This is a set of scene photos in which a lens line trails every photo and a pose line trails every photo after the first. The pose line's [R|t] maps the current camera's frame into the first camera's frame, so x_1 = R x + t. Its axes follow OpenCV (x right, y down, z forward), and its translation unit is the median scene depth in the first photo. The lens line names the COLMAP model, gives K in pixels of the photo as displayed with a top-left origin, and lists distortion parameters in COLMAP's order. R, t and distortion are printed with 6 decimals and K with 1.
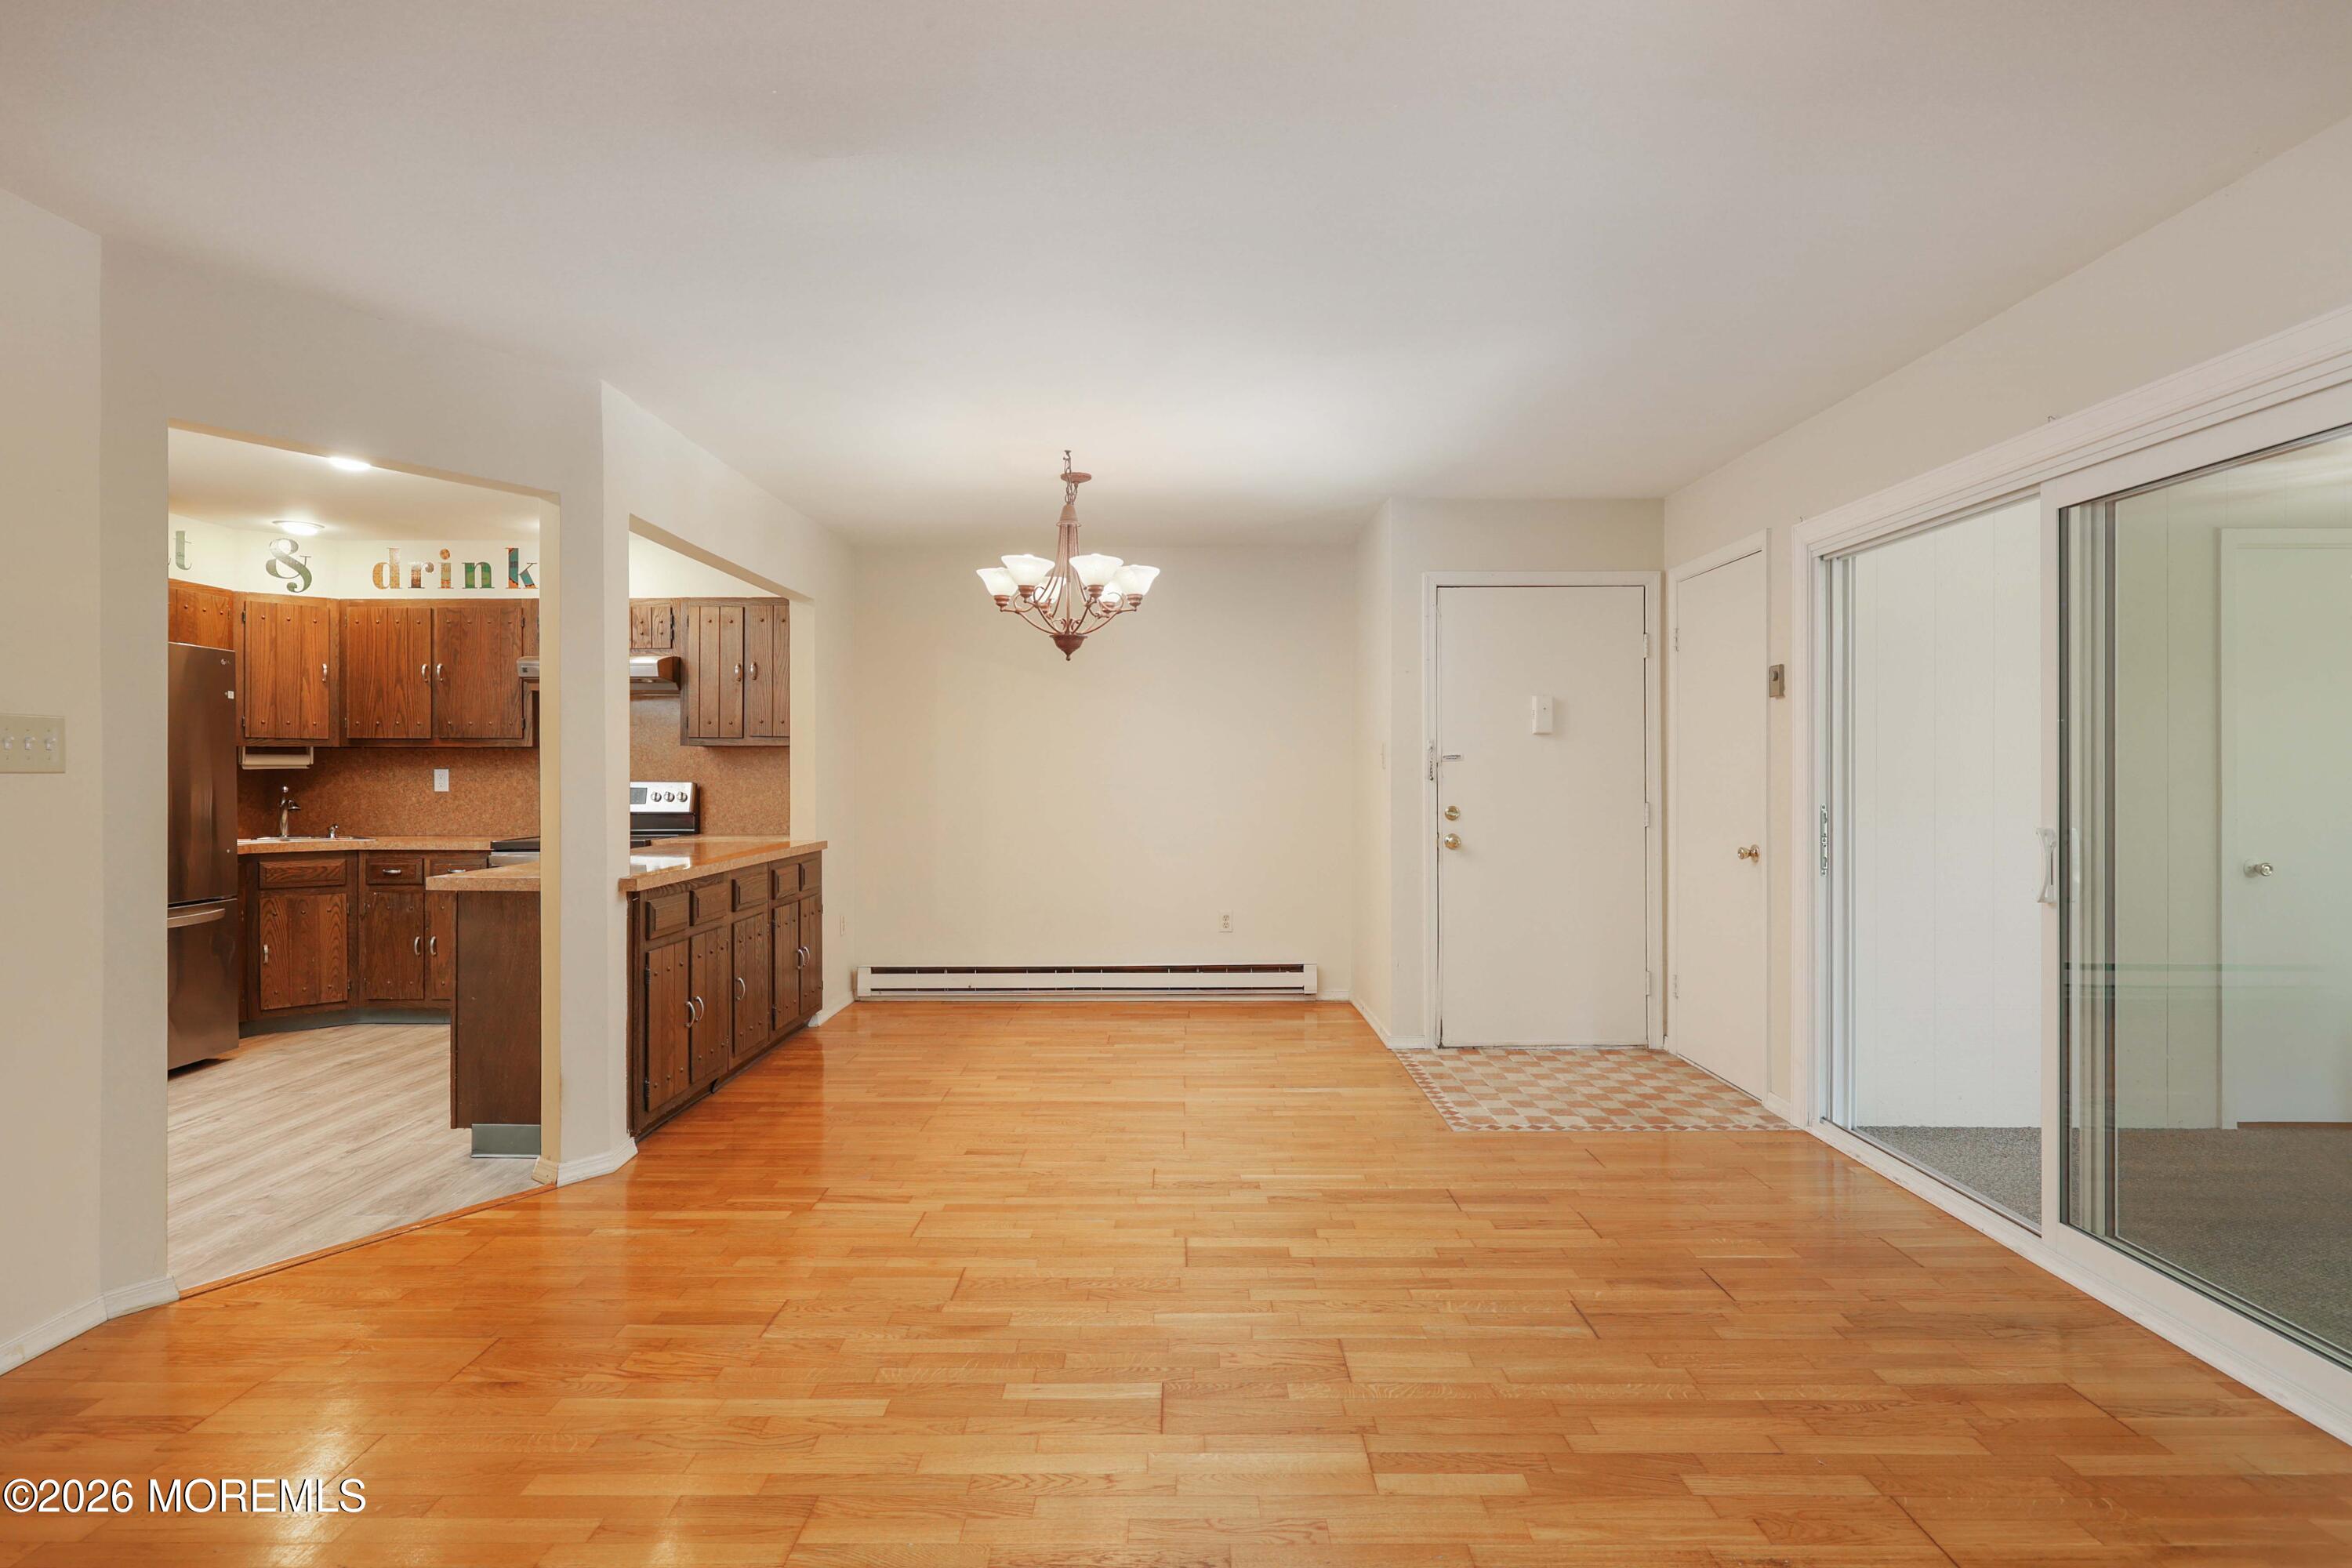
lens RADIAL K [[1177.3, 0, 1165.6], [0, 1177.3, 771.4], [0, 0, 1]] dist [-0.003719, 0.001233]
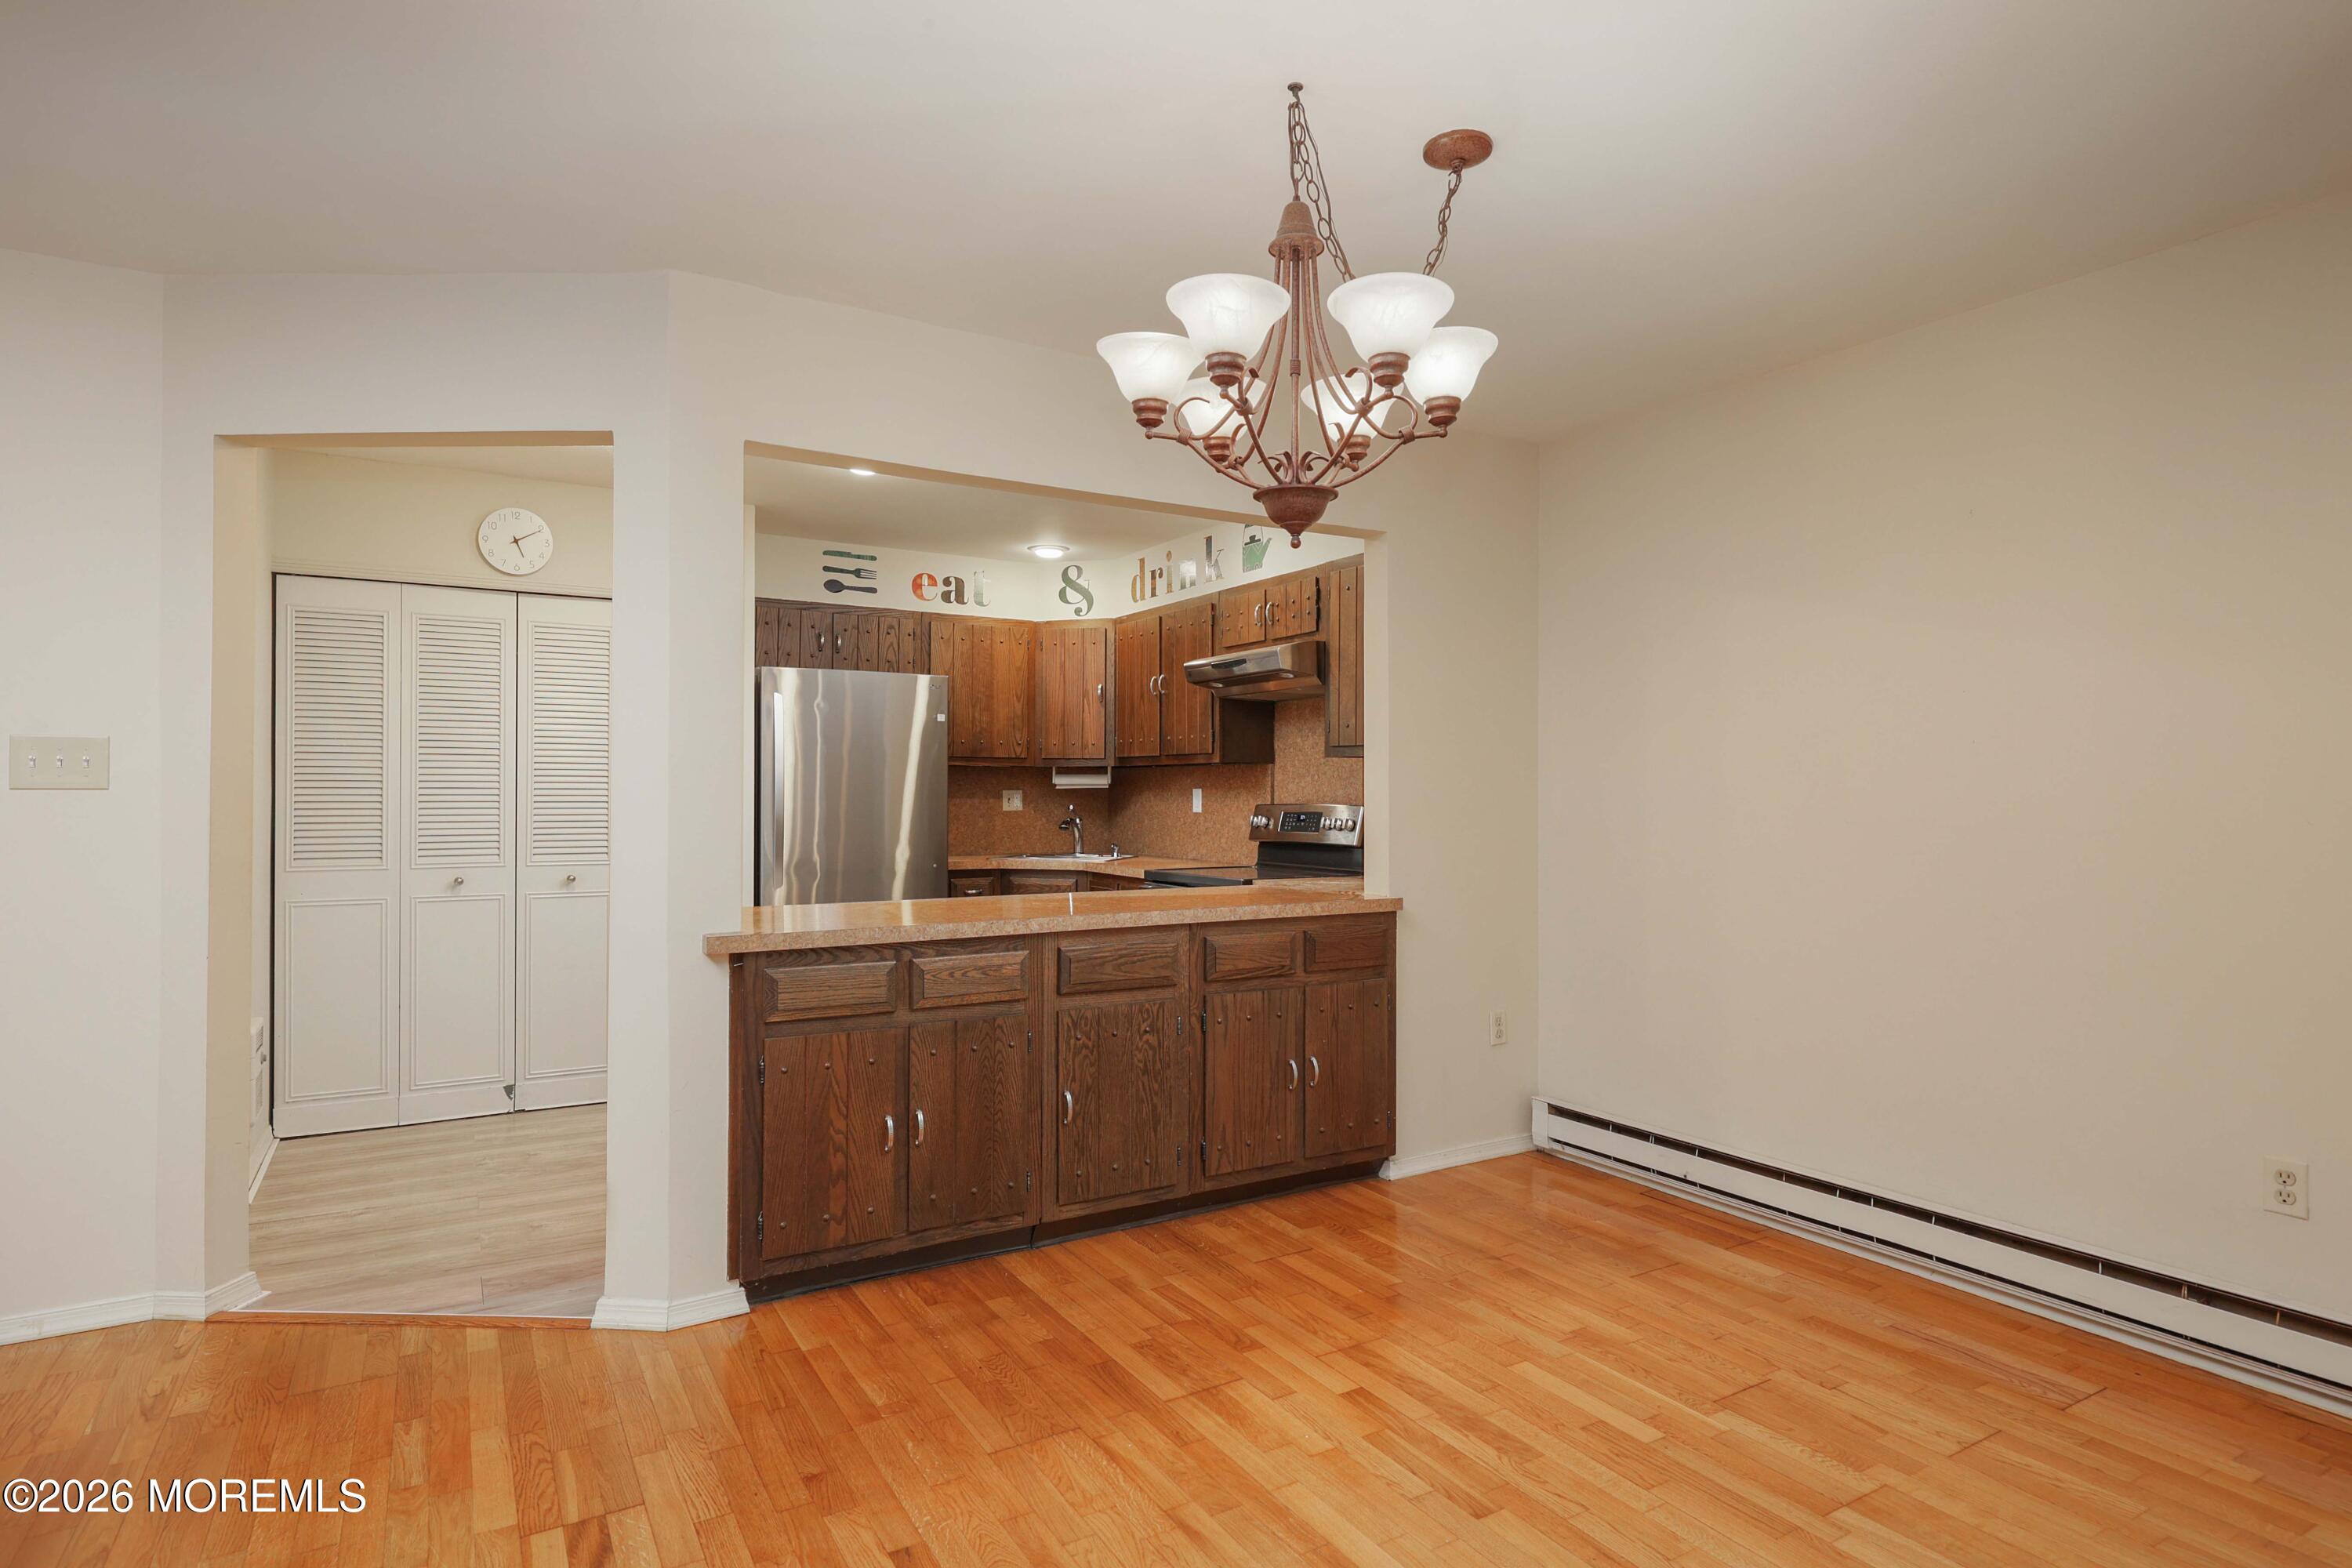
lens RADIAL K [[1183.0, 0, 1351.7], [0, 1183.0, 793.1], [0, 0, 1]] dist [-0.000596, 0.000054]
pose [[0.527899, 0.002953, -0.849302, 0.271190], [-0.002957, 0.999994, 0.001639, -0.000266], [0.849302, 0.001646, 0.527905, 0.677346]]
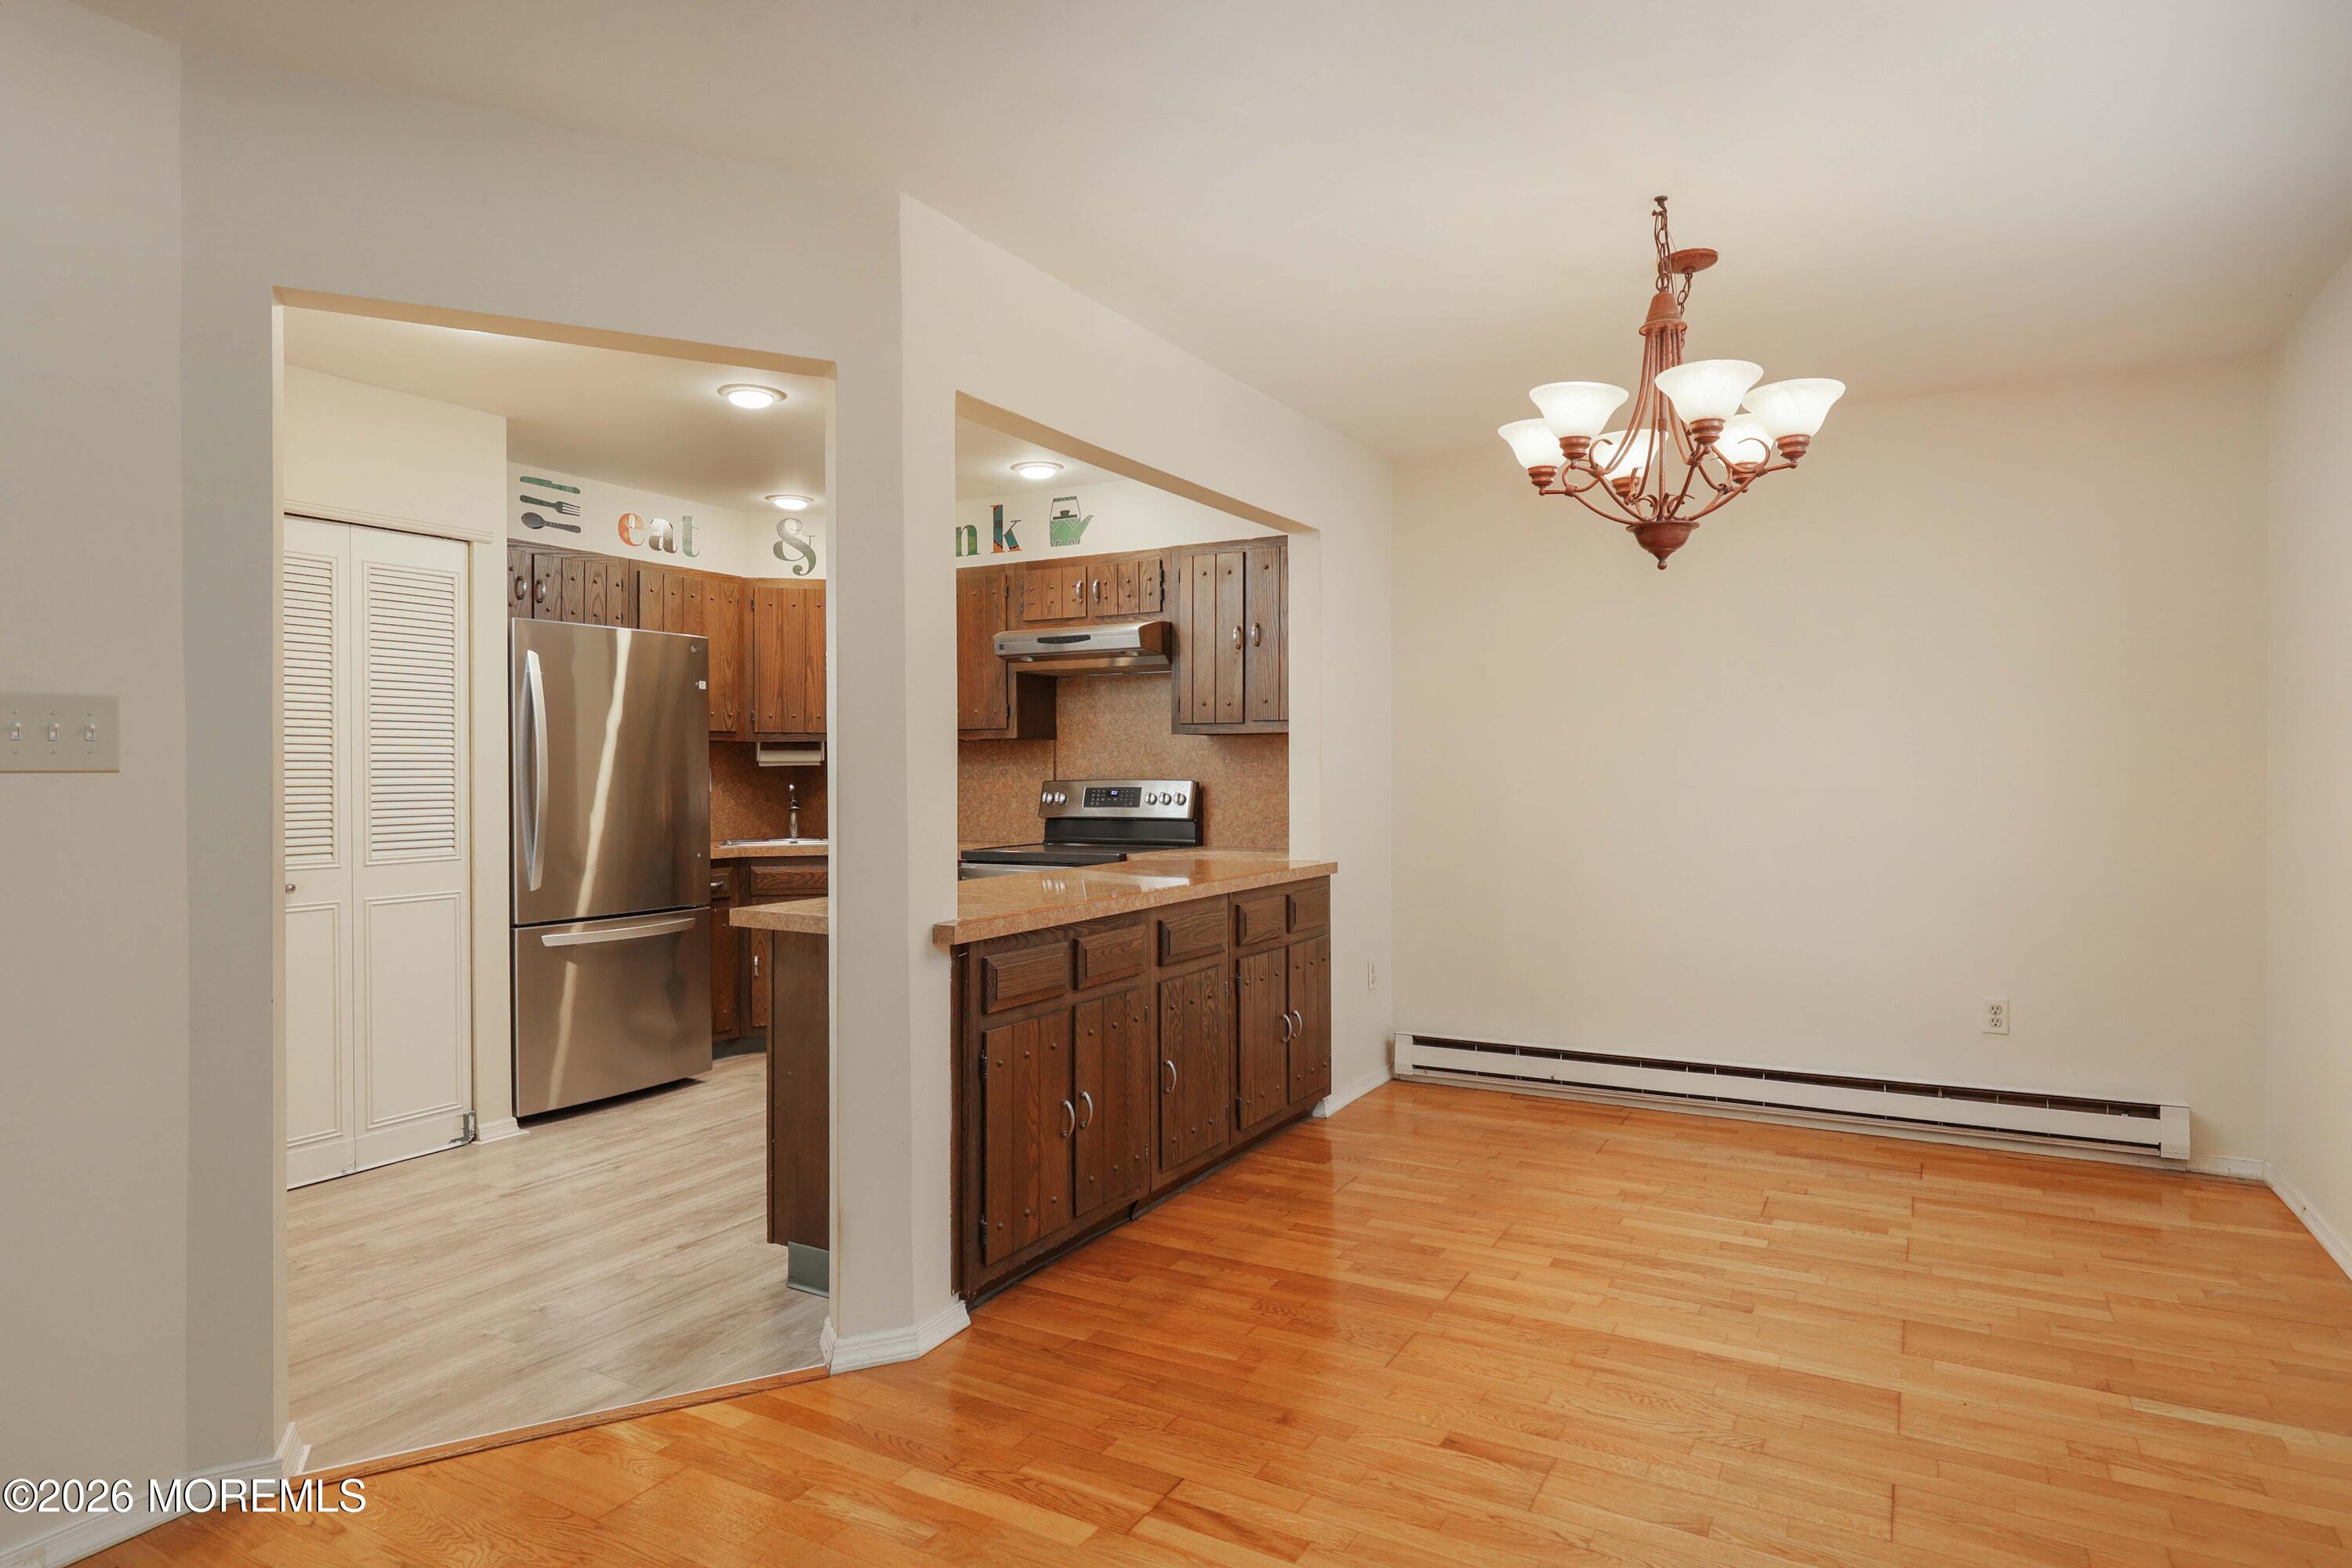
lens RADIAL K [[1228.0, 0, 1195.9], [0, 1228.0, 774.8], [0, 0, 1]] dist [0.001441, -0.000485]
pose [[0.864245, 0.000058, -0.503070, 0.017992], [0.003557, 0.999974, 0.006226, 0.000291], [0.503058, -0.007170, 0.864223, 0.327935]]
